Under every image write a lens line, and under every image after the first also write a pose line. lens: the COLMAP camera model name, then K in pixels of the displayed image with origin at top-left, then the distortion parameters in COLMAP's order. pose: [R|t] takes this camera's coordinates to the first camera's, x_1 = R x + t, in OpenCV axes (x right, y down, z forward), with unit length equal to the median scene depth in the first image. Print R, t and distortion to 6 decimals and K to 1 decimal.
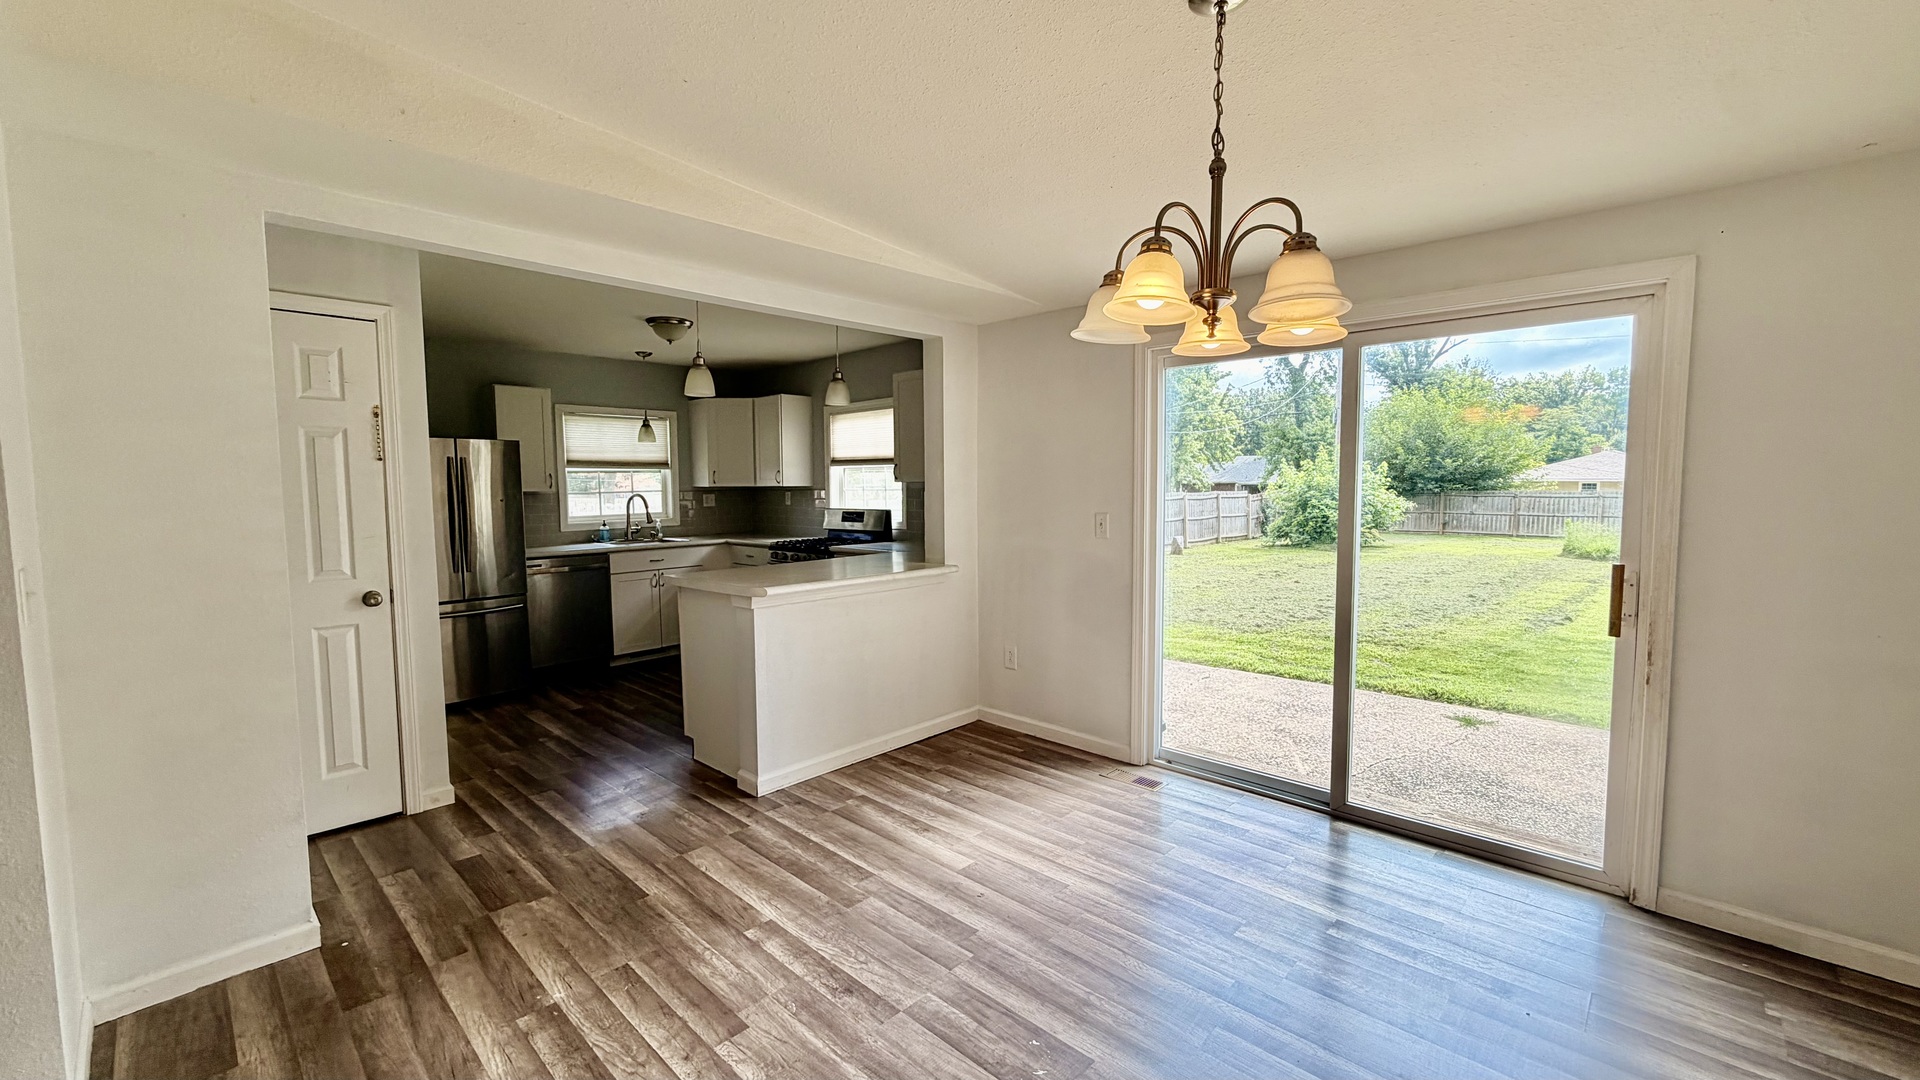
lens RADIAL K [[764.1, 0, 950.8], [0, 764.1, 539.6], [0, 0, 1]] dist [-0.002654, 0.000421]
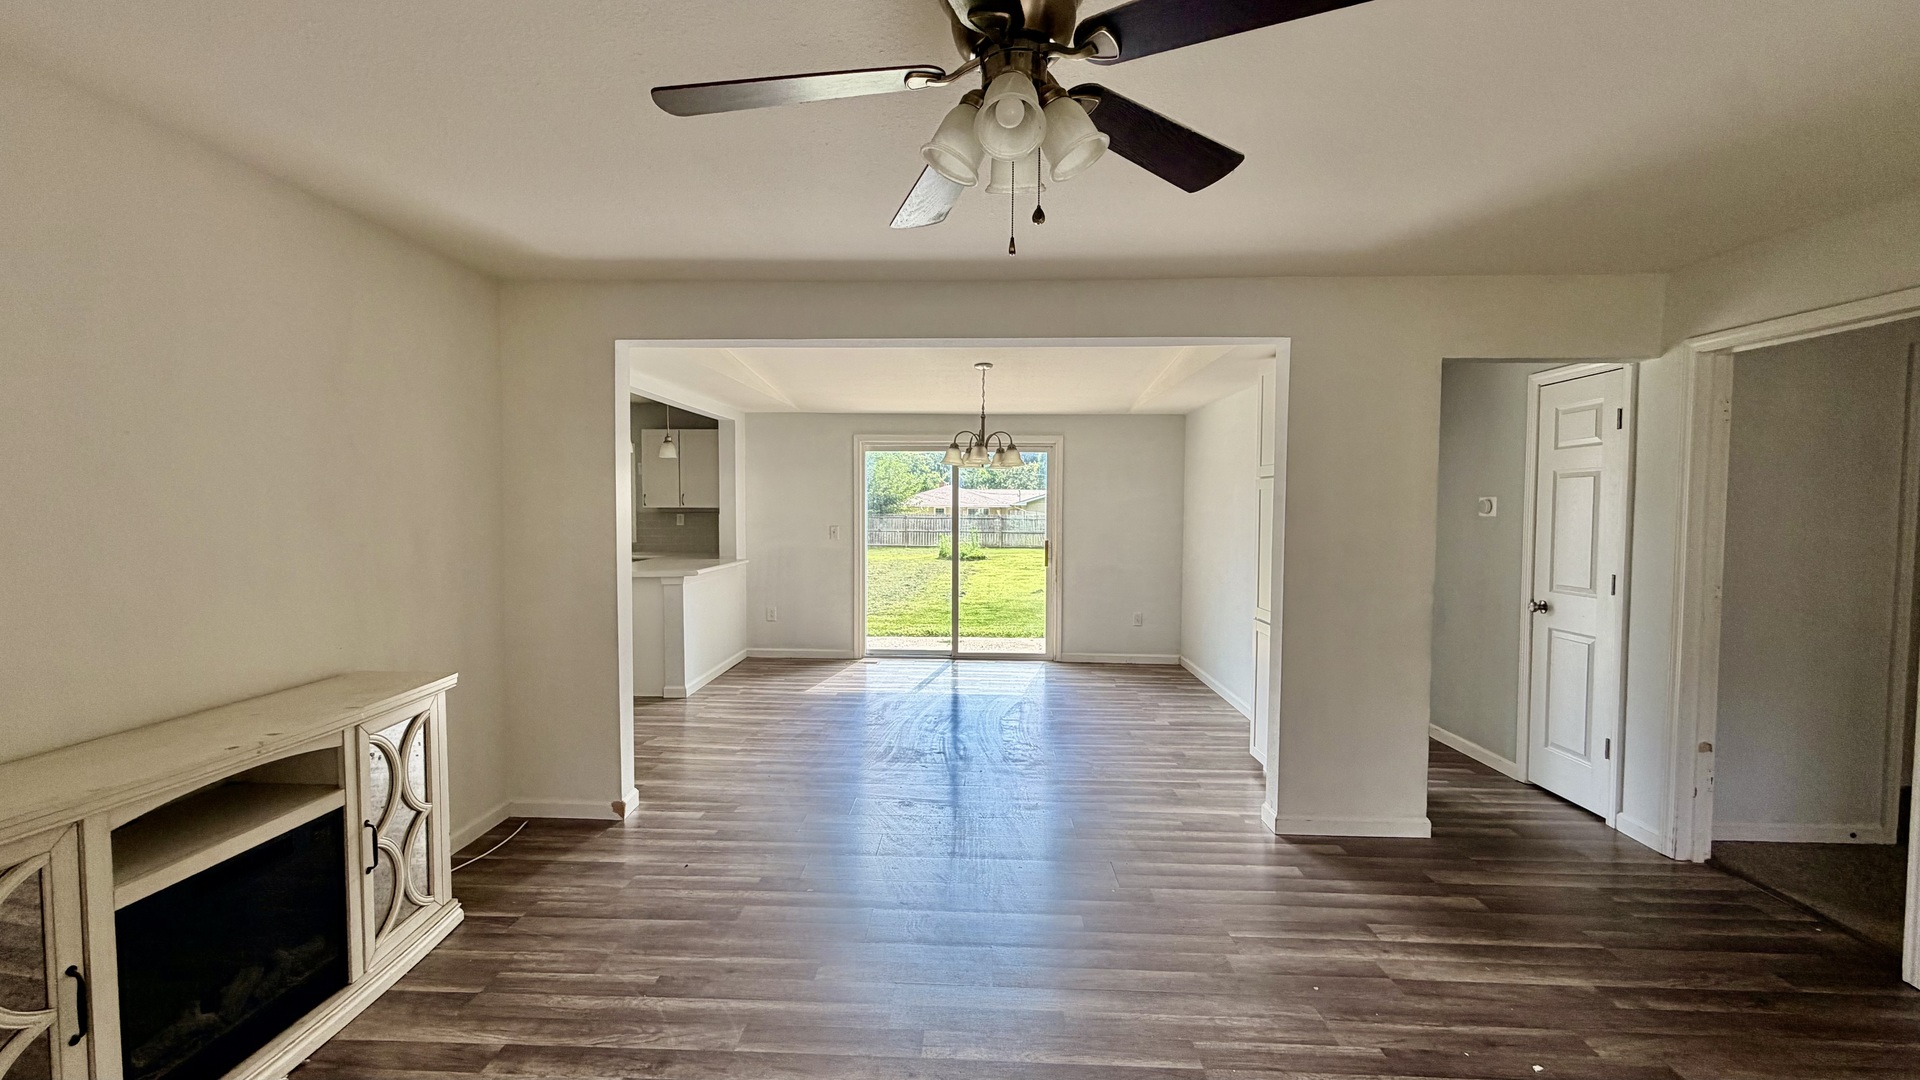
lens RADIAL K [[764.1, 0, 950.8], [0, 764.1, 539.6], [0, 0, 1]] dist [-0.002654, 0.000421]
pose [[0.748524, -0.020712, 0.662785, -0.699597], [0.039883, 0.999109, -0.013821, 0.030148], [-0.661908, 0.036780, 0.748682, -0.487753]]
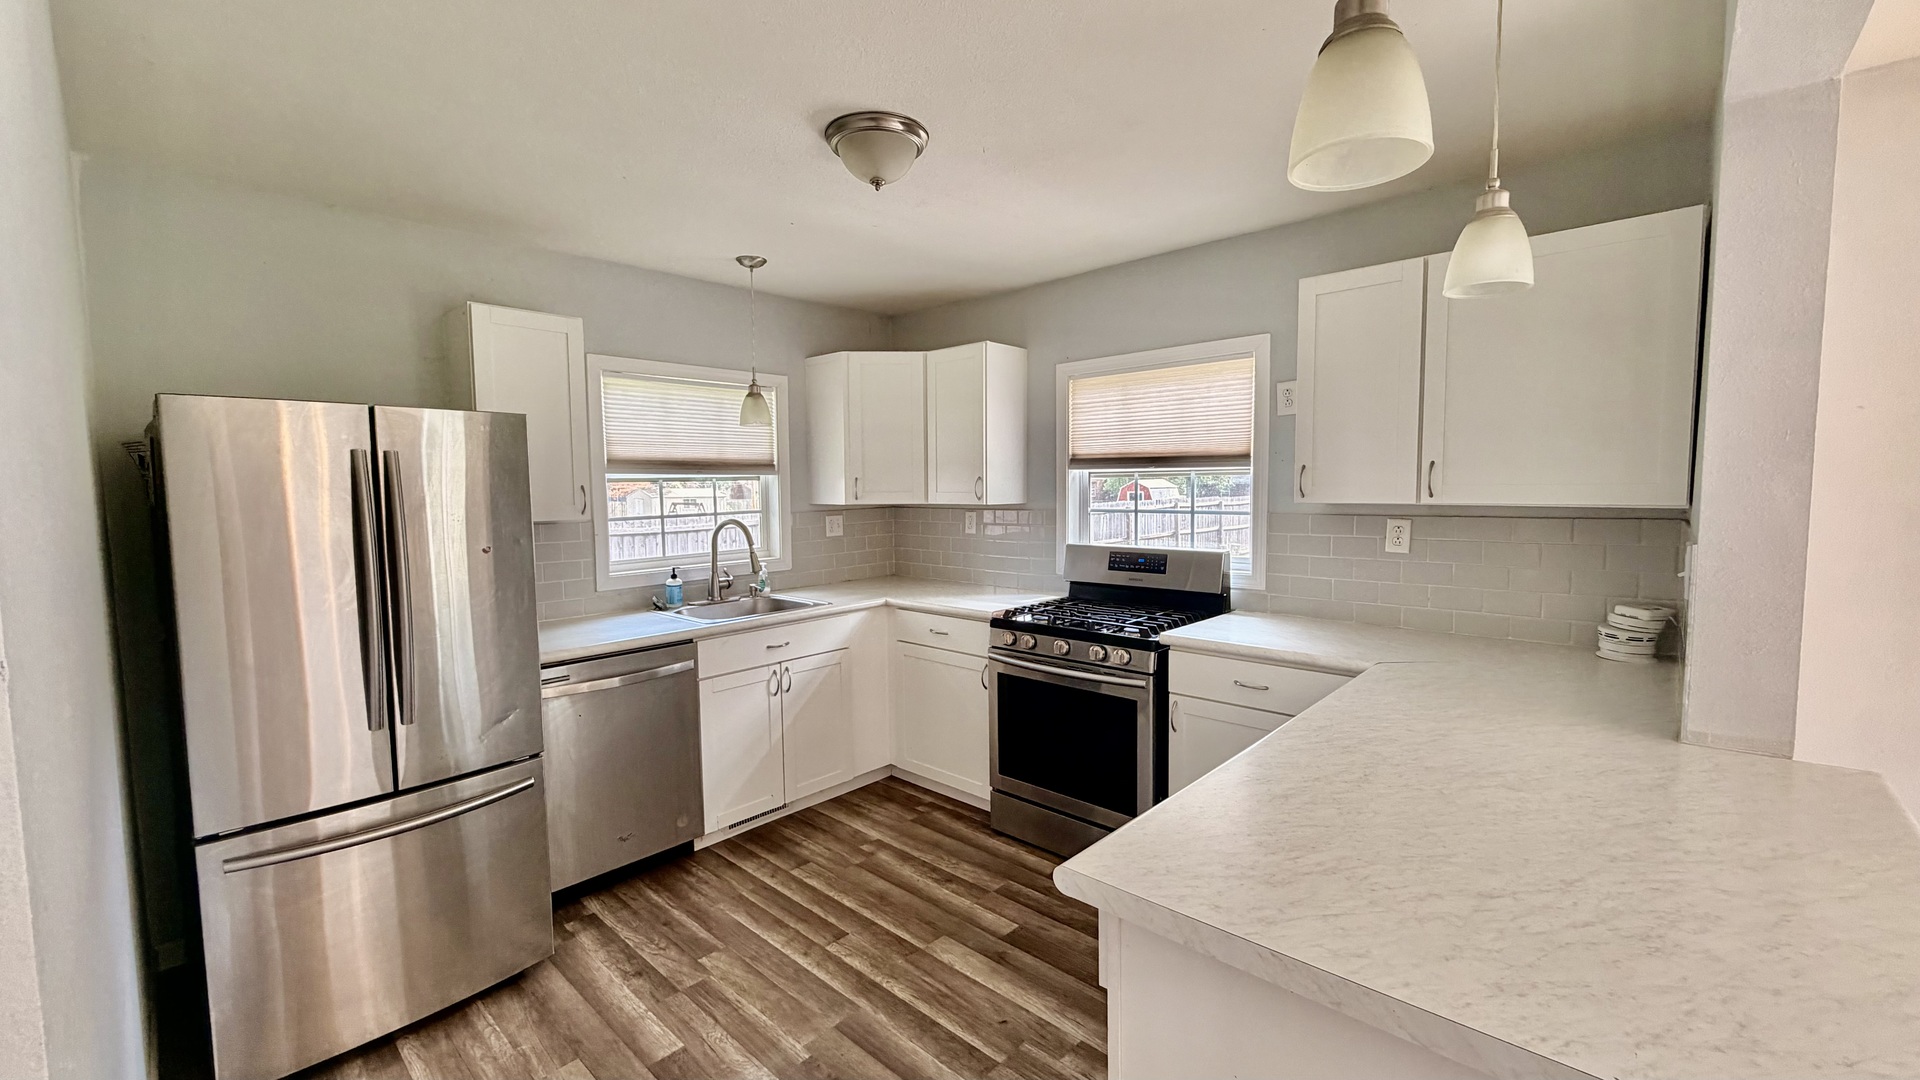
lens RADIAL K [[764.1, 0, 950.8], [0, 764.1, 539.6], [0, 0, 1]] dist [-0.002654, 0.000421]
pose [[0.999899, -0.003076, 0.013905, -0.368315], [0.003076, 0.999995, 0.000047, -0.063484], [-0.013906, -0.000004, 0.999903, 0.627597]]
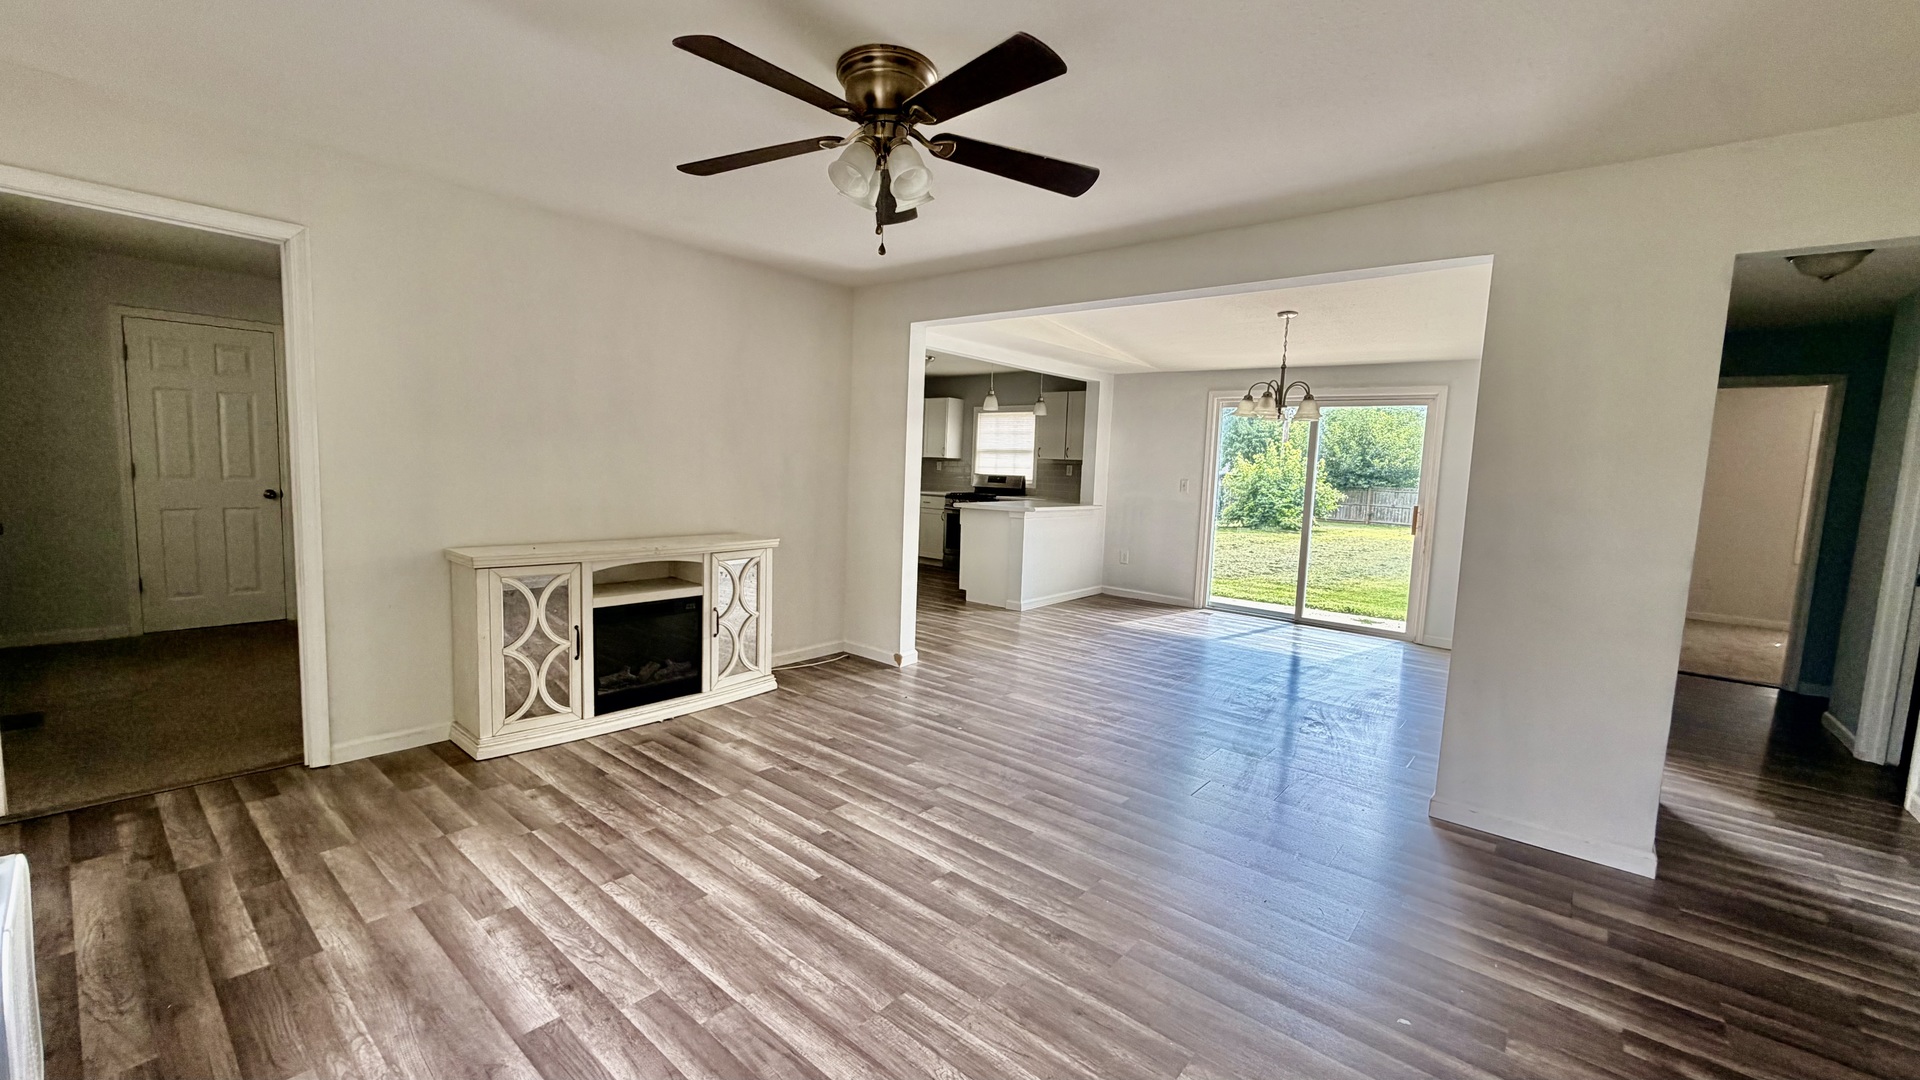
lens RADIAL K [[764.1, 0, 950.8], [0, 764.1, 539.6], [0, 0, 1]] dist [-0.002654, 0.000421]
pose [[0.996897, 0.038375, 0.068732, -0.446885], [-0.040309, 0.998823, 0.026971, 0.075936], [-0.067617, -0.029658, 0.997270, -0.769705]]
